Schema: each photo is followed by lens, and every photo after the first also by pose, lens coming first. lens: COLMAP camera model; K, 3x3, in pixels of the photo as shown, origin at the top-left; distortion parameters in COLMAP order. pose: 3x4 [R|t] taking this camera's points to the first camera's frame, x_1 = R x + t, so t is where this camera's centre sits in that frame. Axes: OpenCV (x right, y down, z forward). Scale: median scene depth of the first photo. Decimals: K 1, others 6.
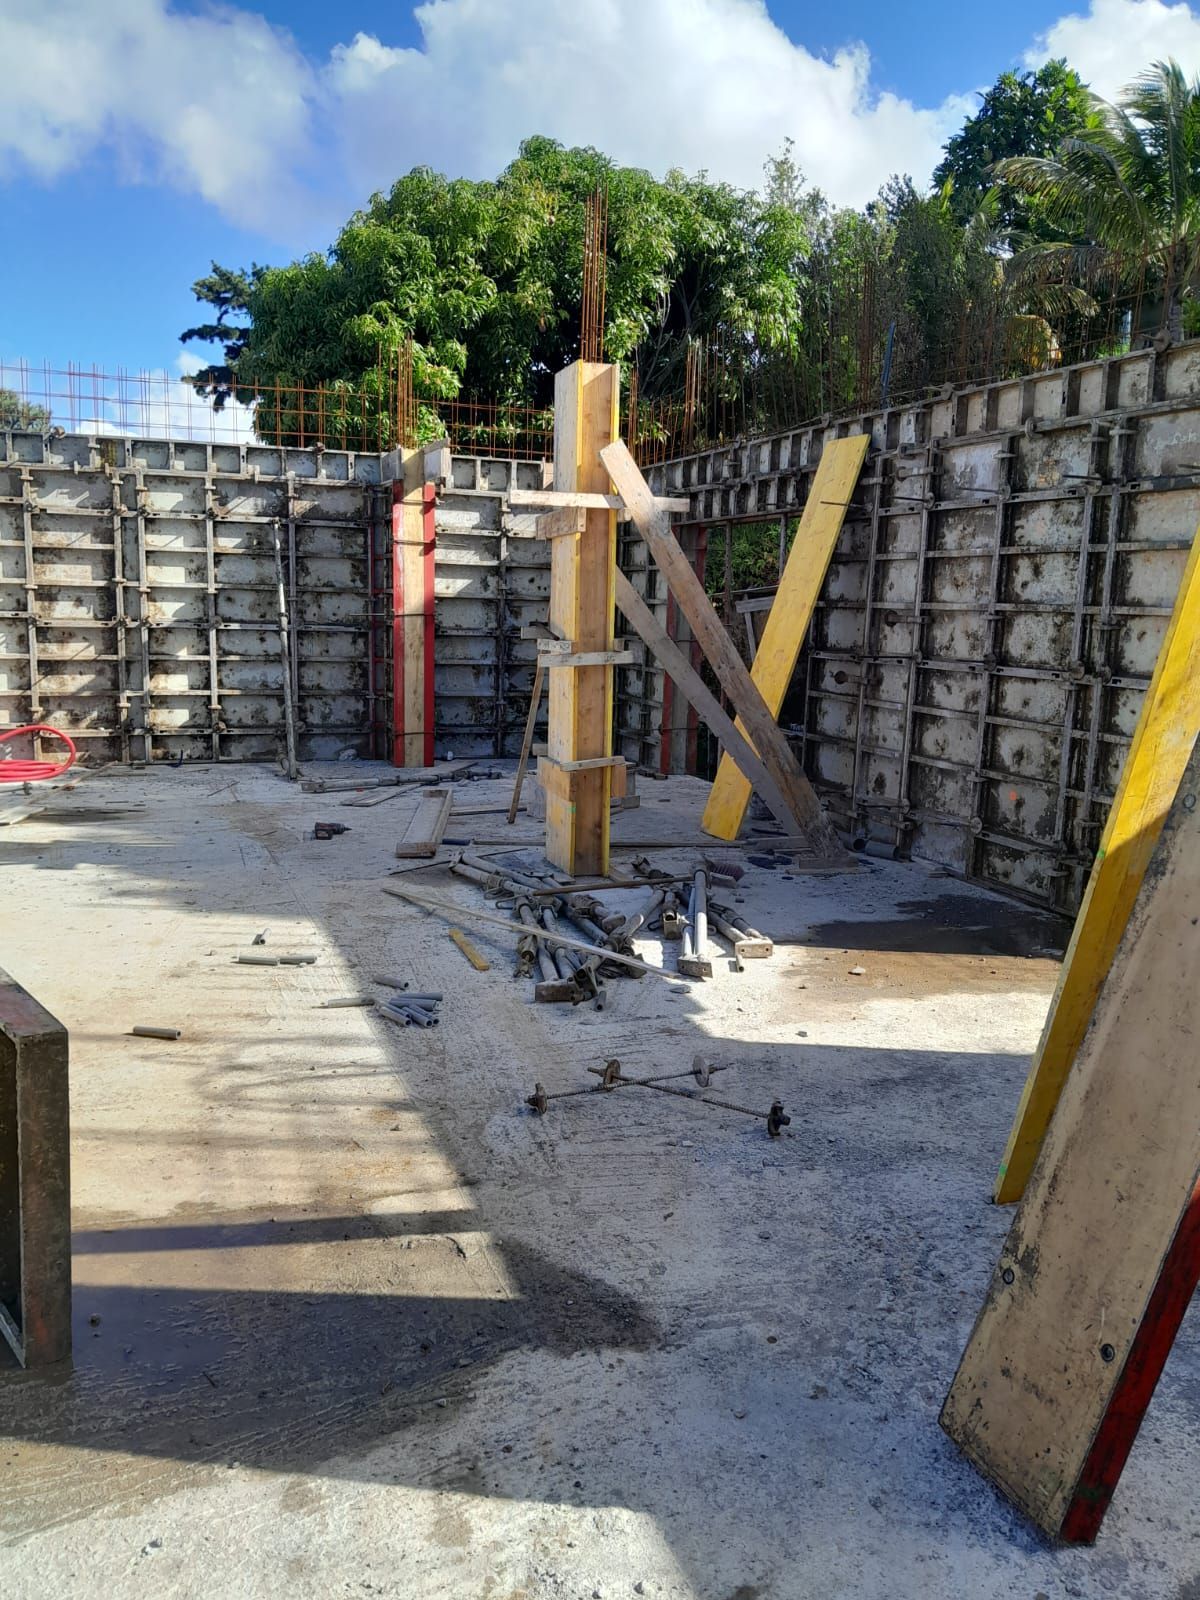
lens RADIAL K [[1266.9, 0, 591.0], [0, 1266.9, 801.9], [0, 0, 1]] dist [0.007463, -0.041747]
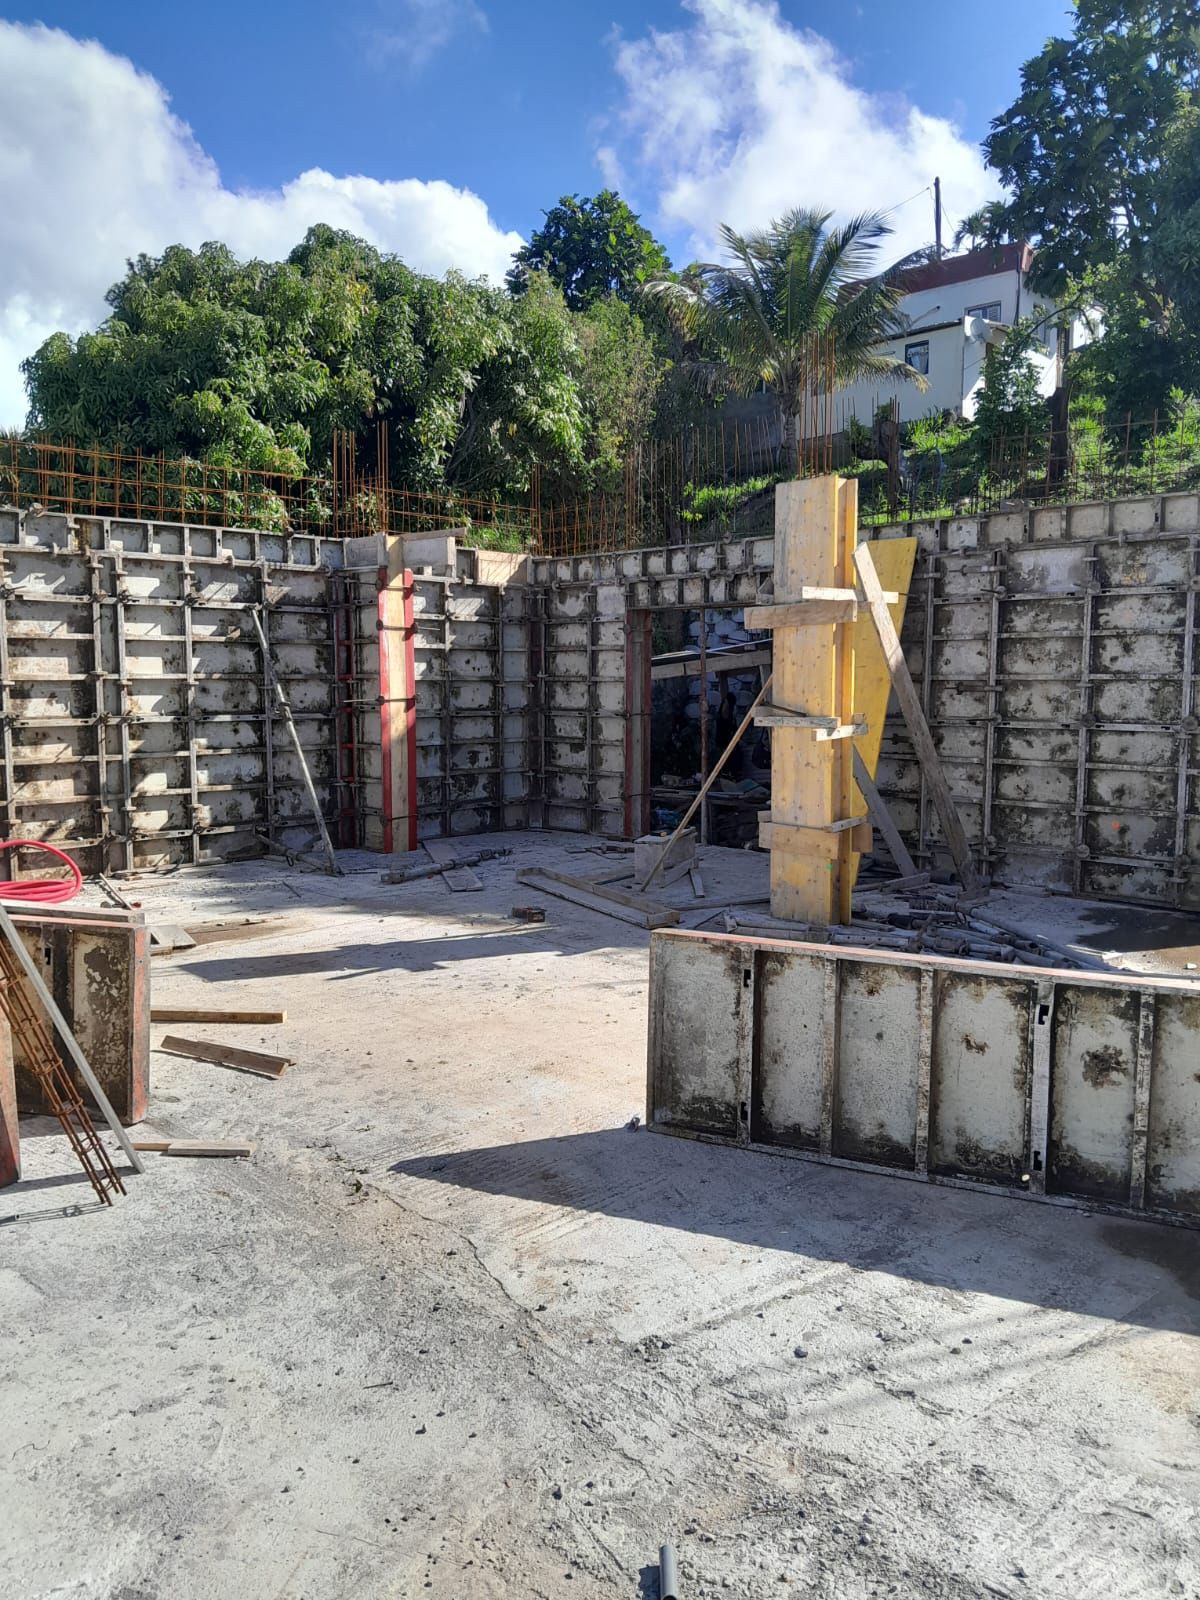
lens RADIAL K [[1266.9, 0, 586.0], [0, 1266.9, 793.0], [0, 0, 1]] dist [0.007463, -0.041747]
pose [[0.908832, -0.066158, 0.411883, -0.432060], [0.090773, 0.995049, -0.040465, -0.021222], [-0.407167, 0.074164, 0.910338, 0.039846]]
